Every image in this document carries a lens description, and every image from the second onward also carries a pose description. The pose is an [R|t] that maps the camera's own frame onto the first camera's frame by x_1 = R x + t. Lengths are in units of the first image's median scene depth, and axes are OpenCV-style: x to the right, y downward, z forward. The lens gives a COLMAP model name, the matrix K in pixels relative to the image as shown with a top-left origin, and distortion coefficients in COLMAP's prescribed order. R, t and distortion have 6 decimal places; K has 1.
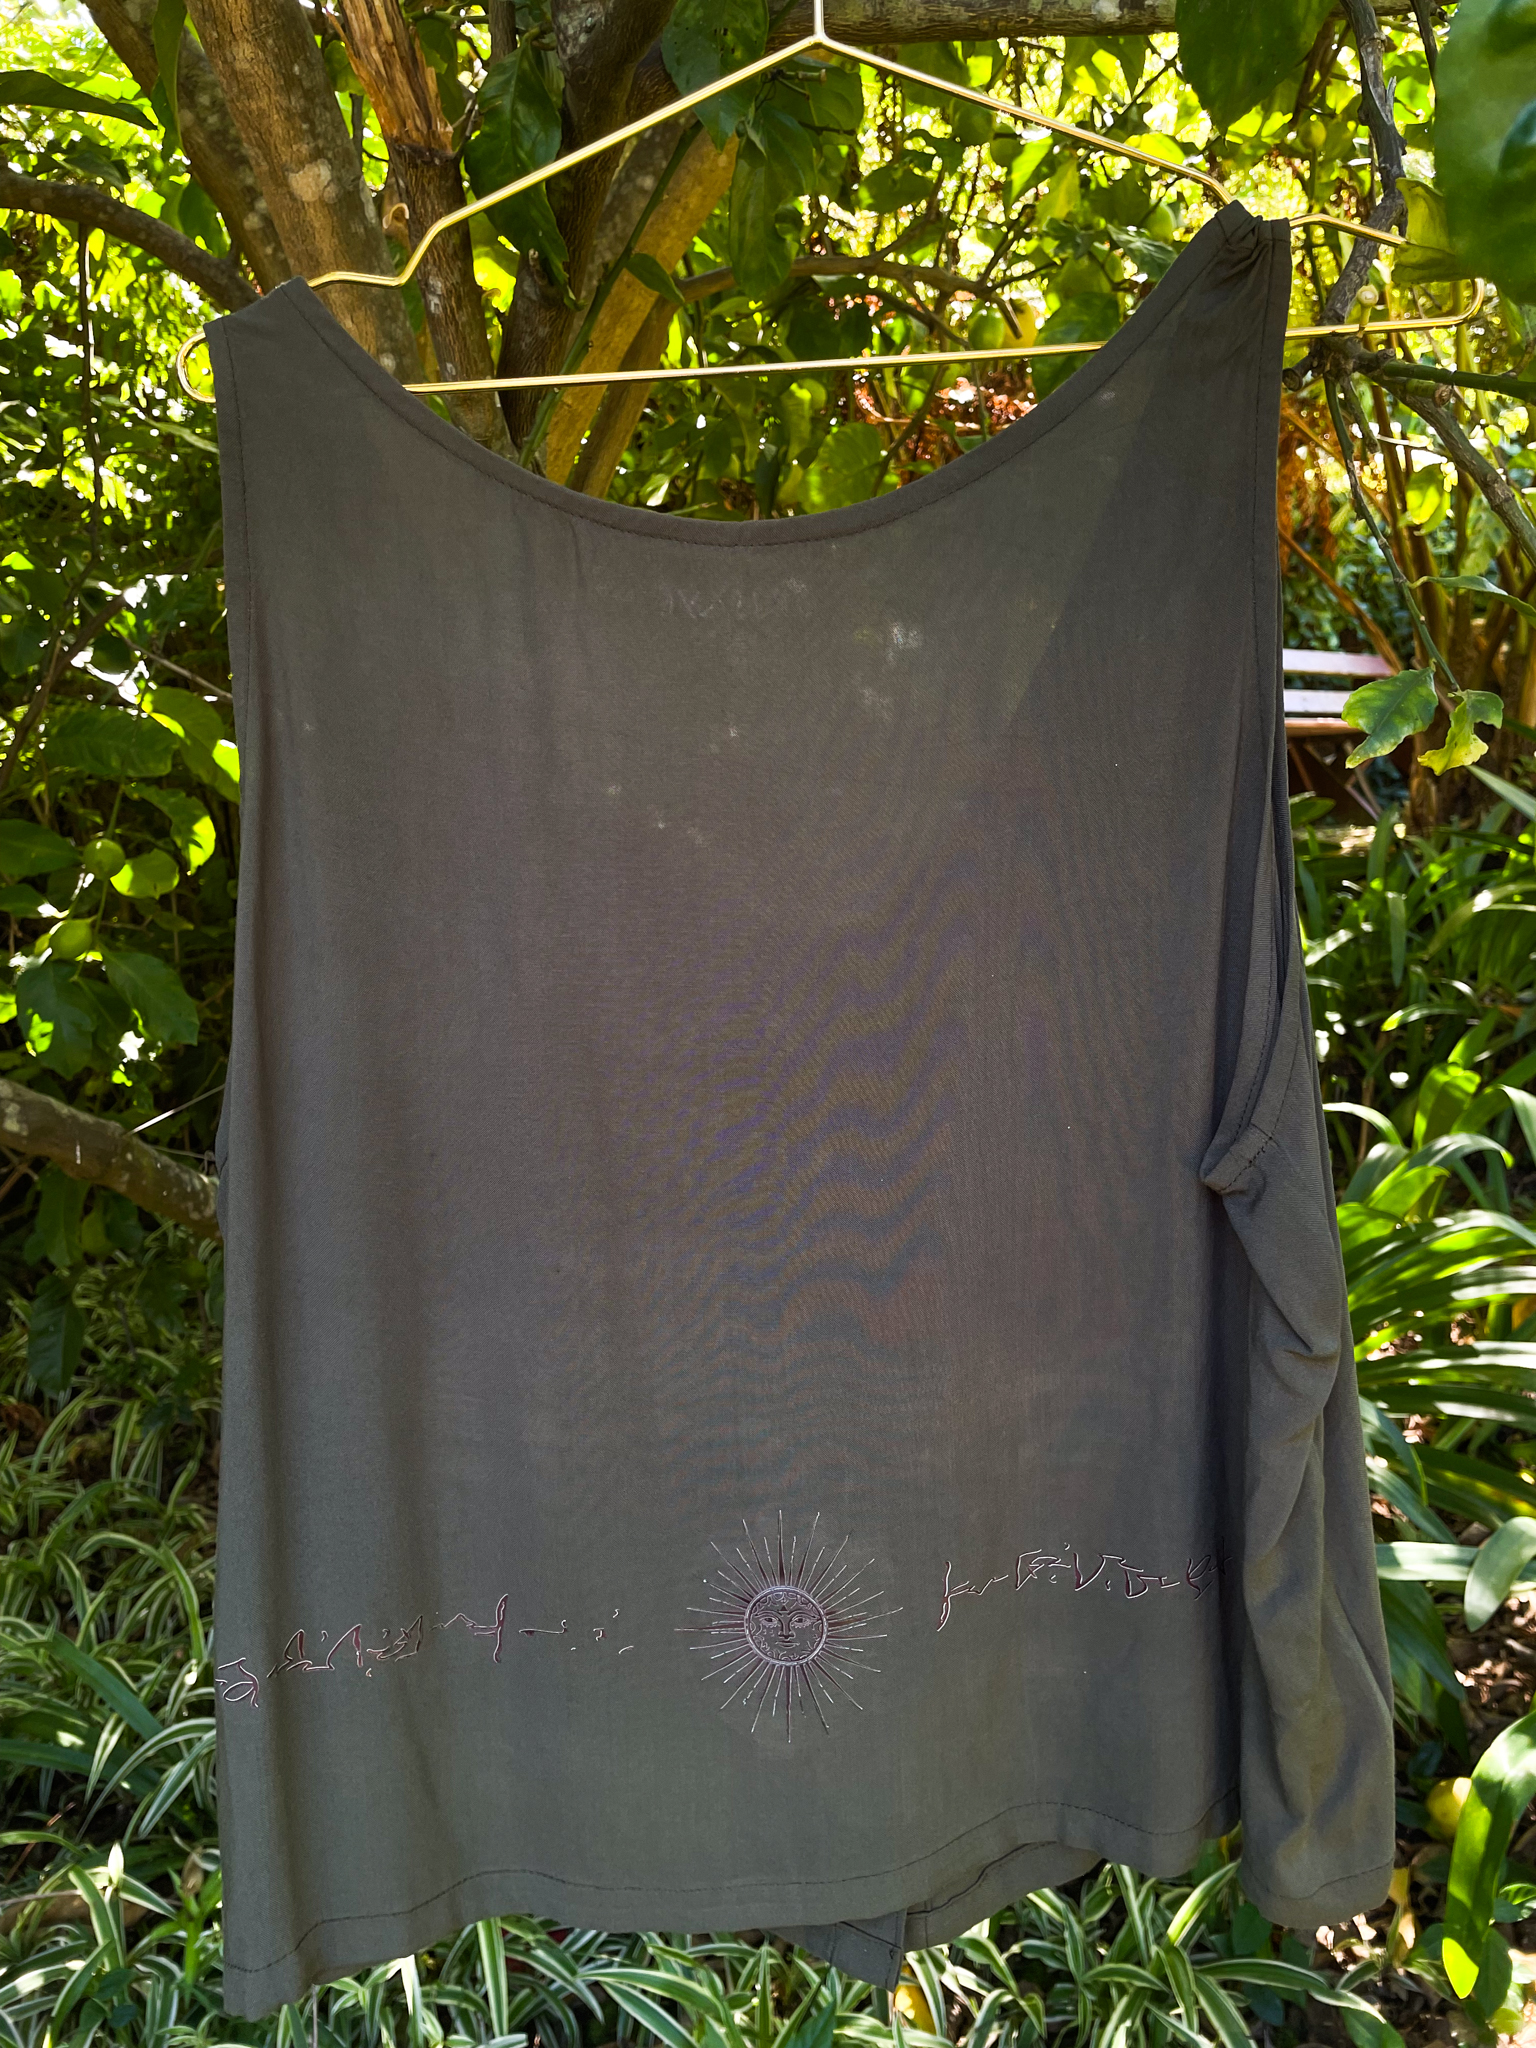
lens RADIAL K [[1593.5, 0, 777.4], [0, 1593.5, 1019.8], [0, 0, 1]] dist [0.075787, -0.115046]
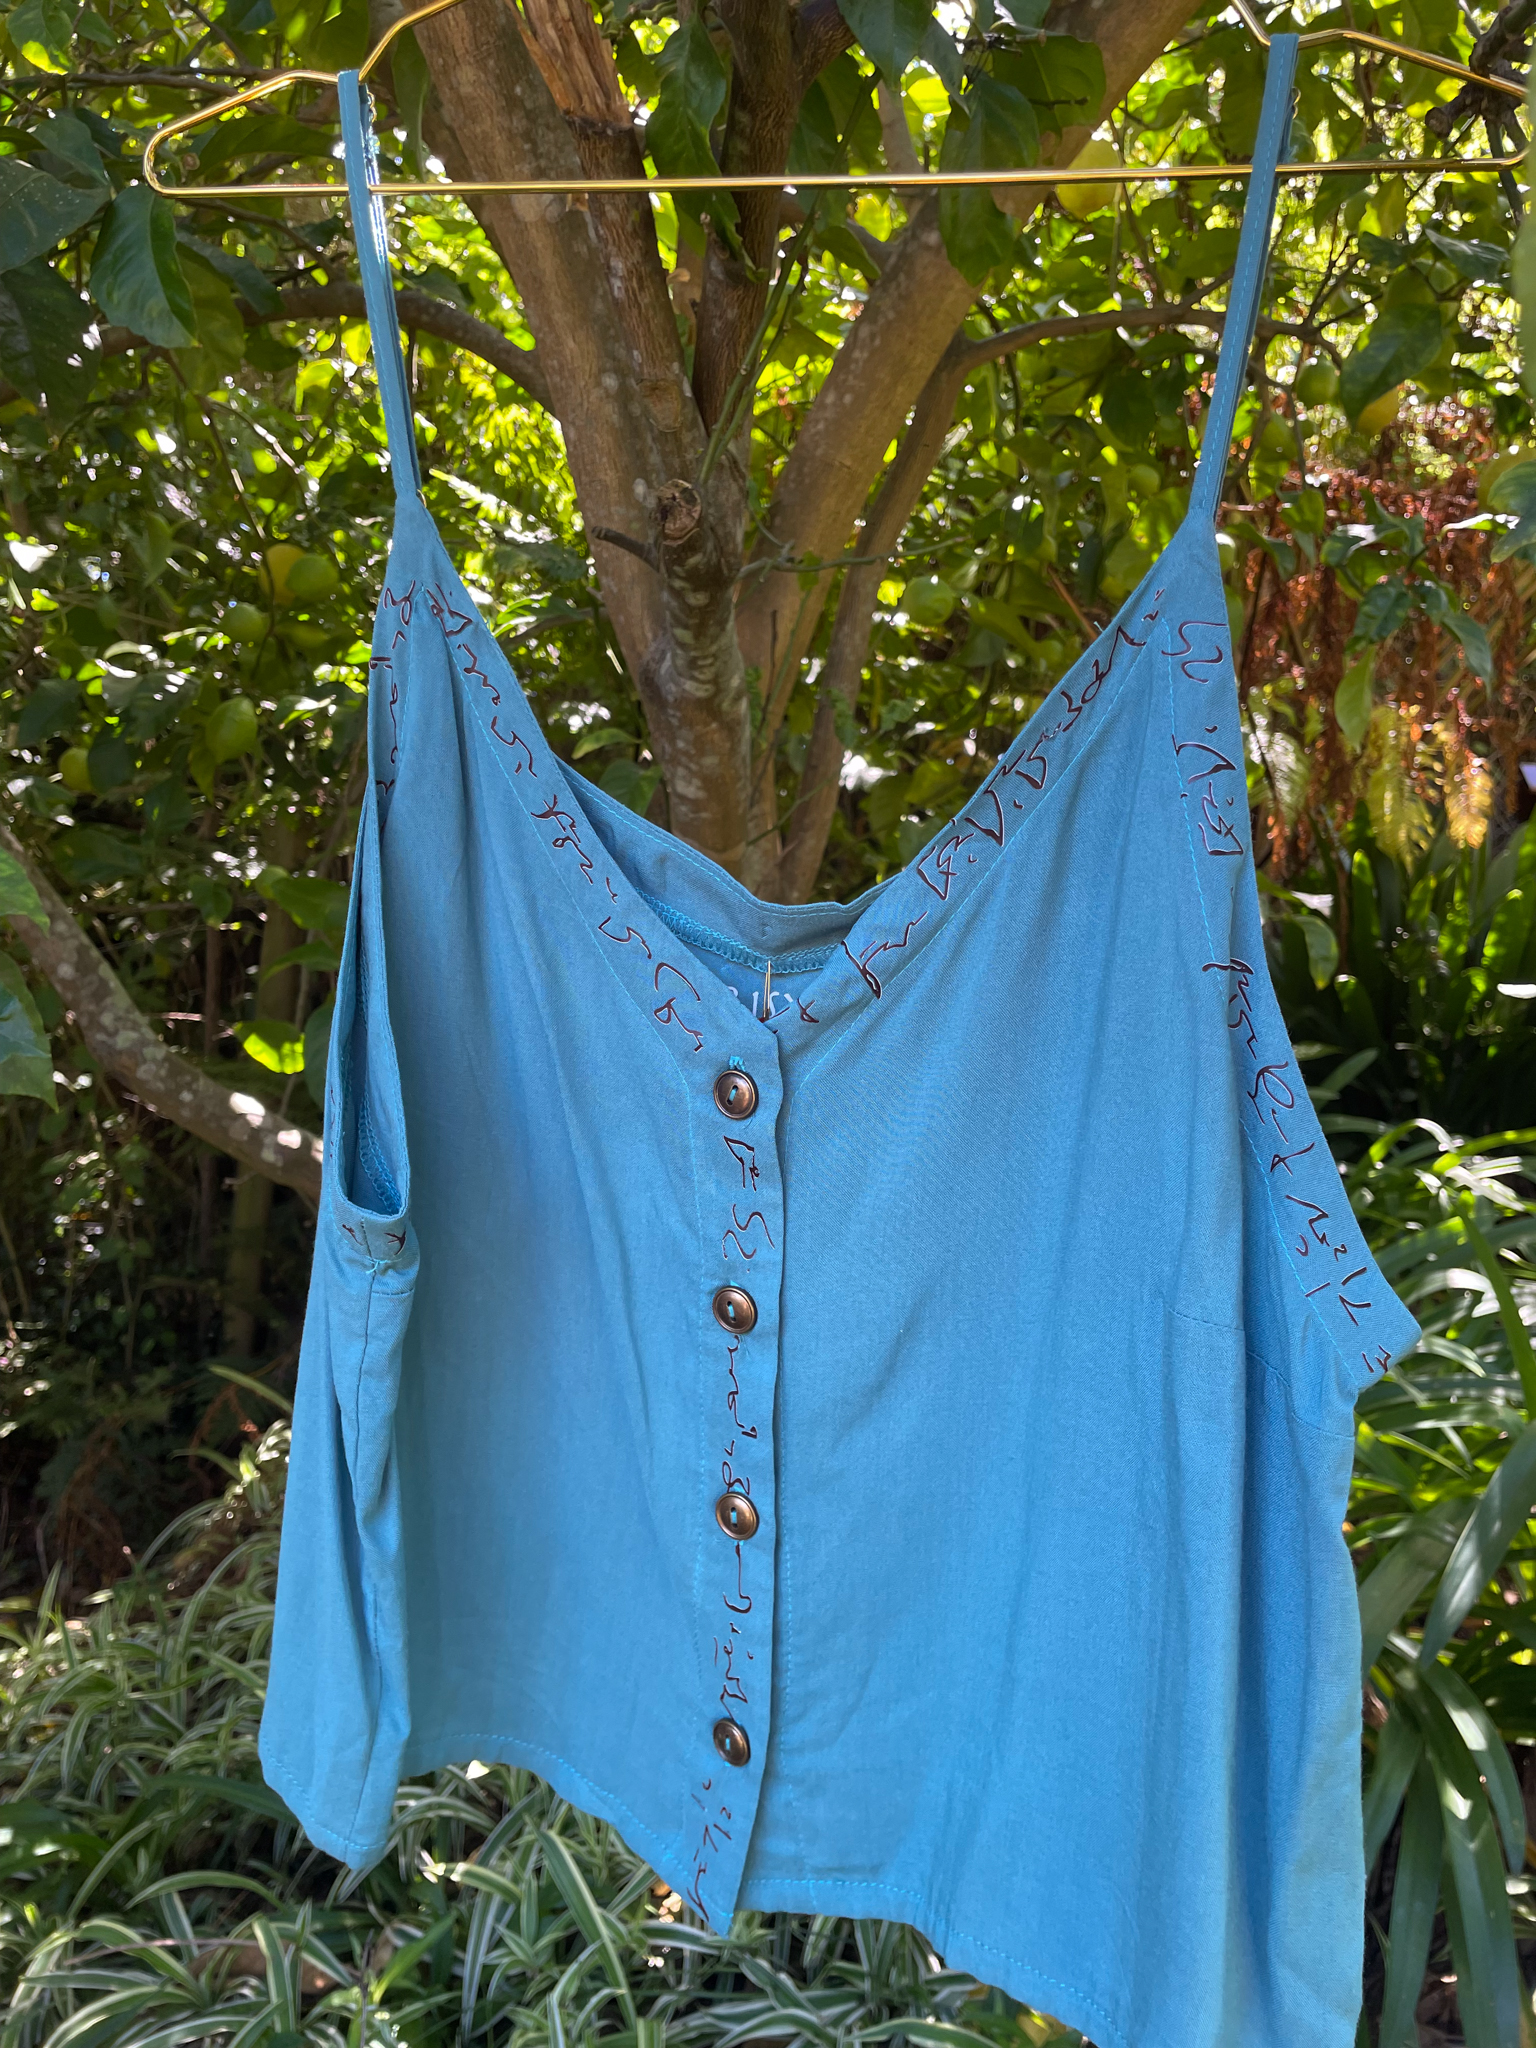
lens RADIAL K [[1593.5, 0, 758.4], [0, 1593.5, 1032.3], [0, 0, 1]] dist [0.075787, -0.115046]
pose [[0.967163, 0.030980, -0.252263, 0.082823], [-0.053514, 0.995115, -0.082961, 0.052738], [0.248460, 0.093736, 0.964096, 0.073840]]
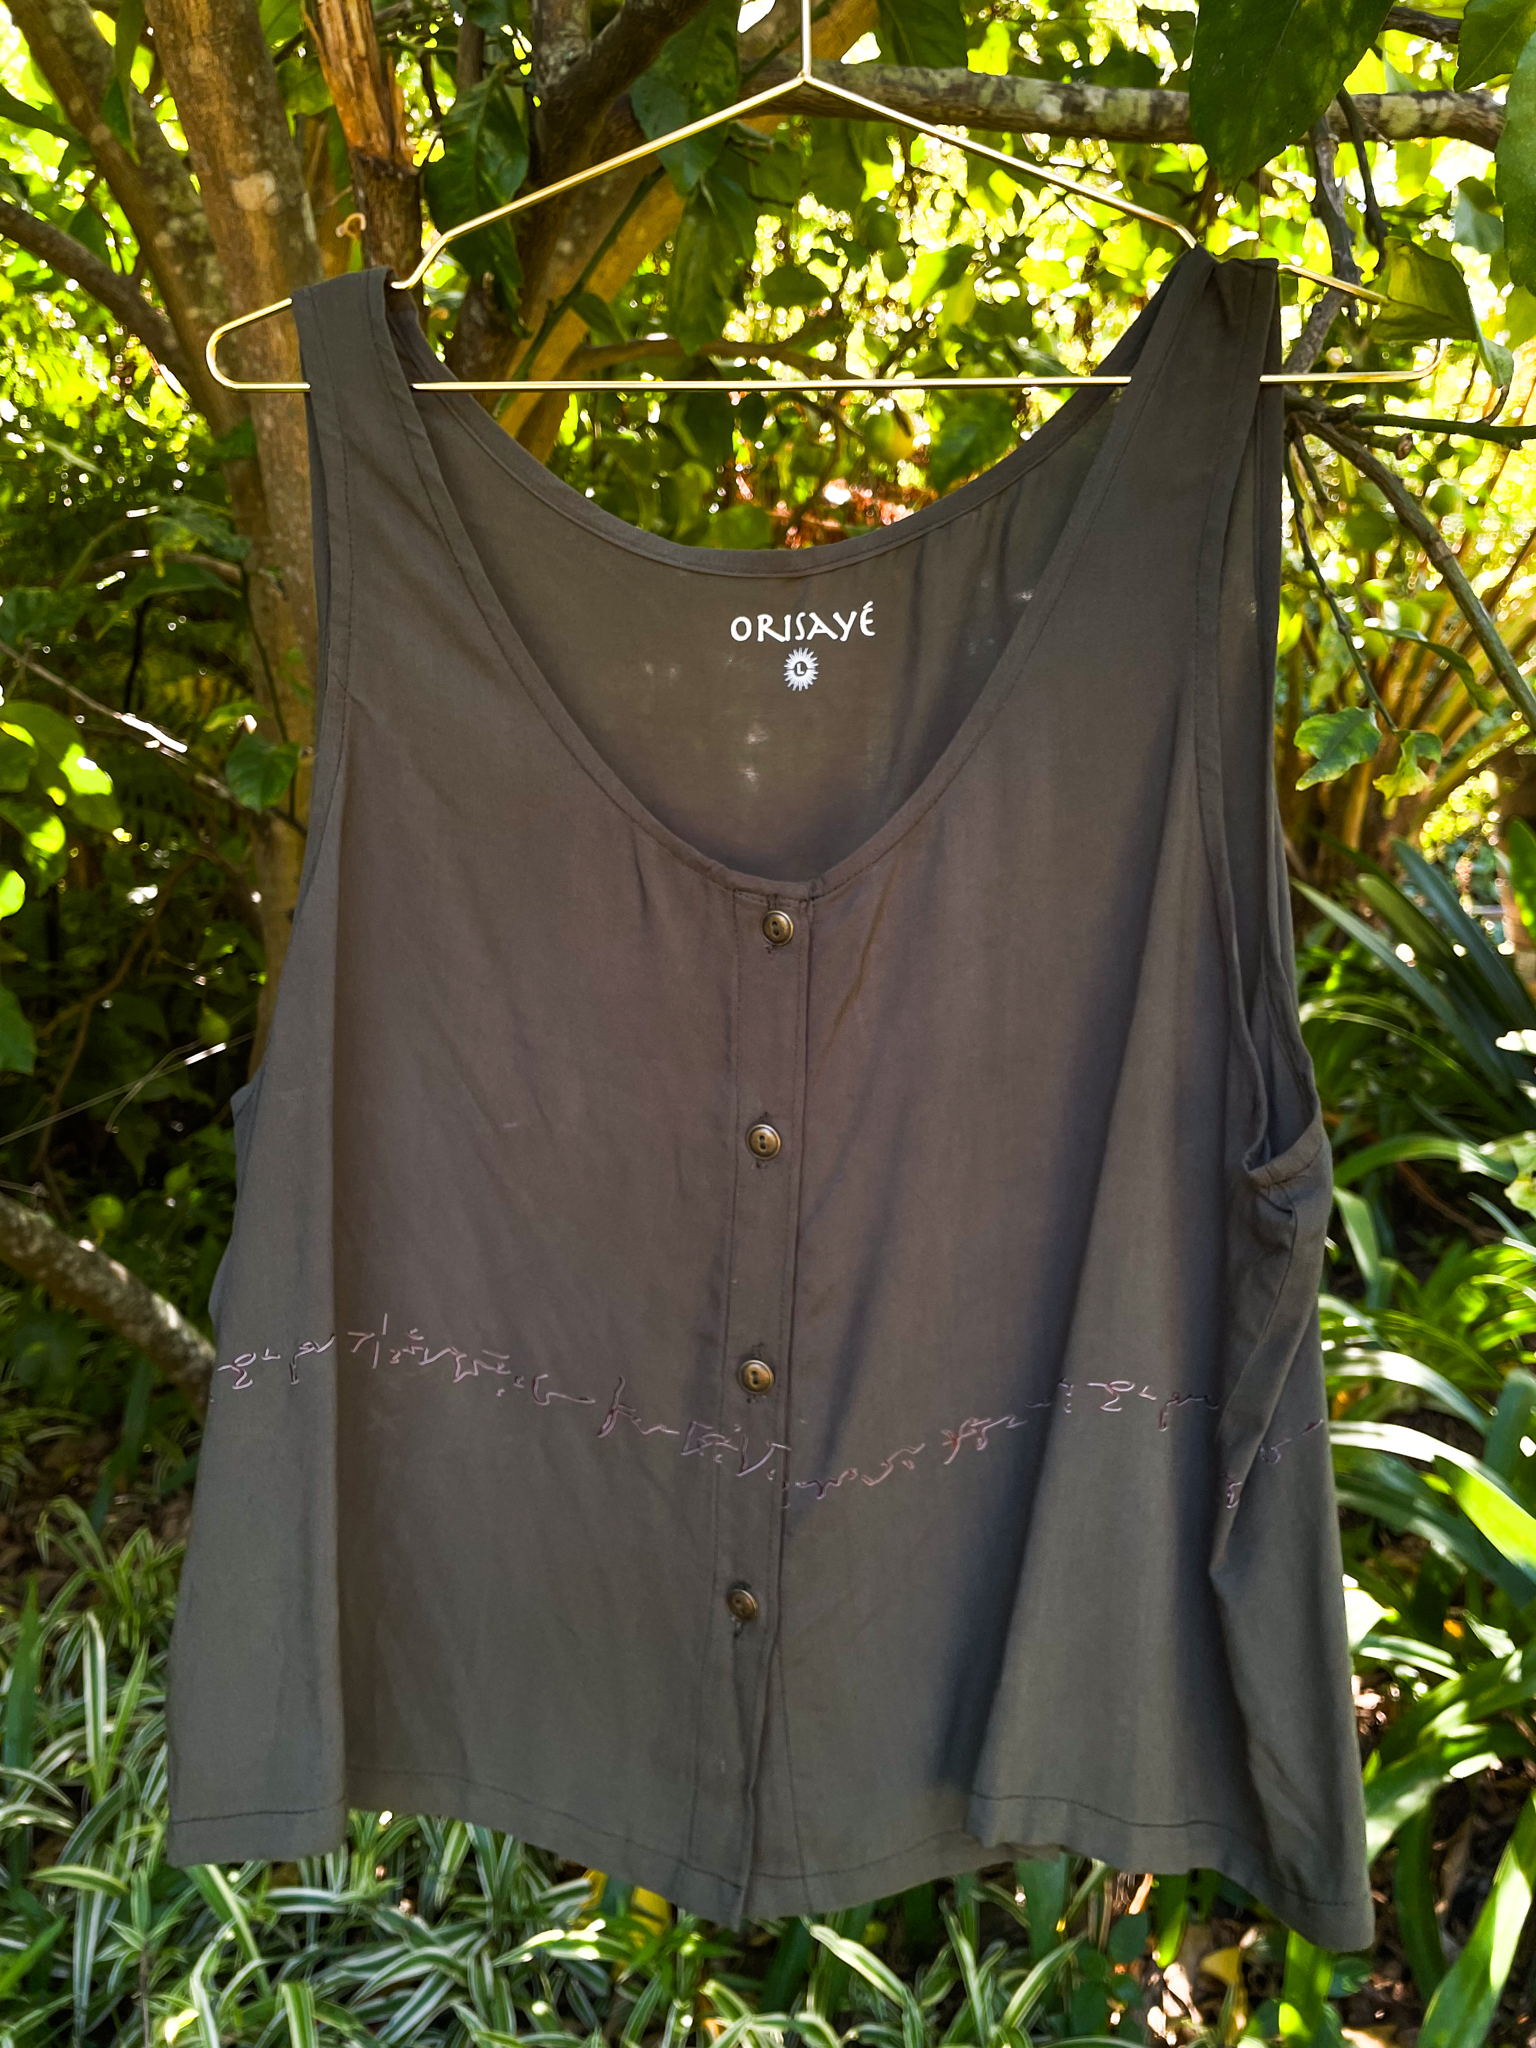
lens RADIAL K [[1593.5, 0, 787.4], [0, 1593.5, 1013.8], [0, 0, 1]] dist [0.075787, -0.115046]
pose [[0.991884, 0.054384, 0.114932, -0.033937], [-0.046833, 0.996625, -0.067412, 0.027251], [-0.118210, 0.061482, 0.991083, 0.002067]]
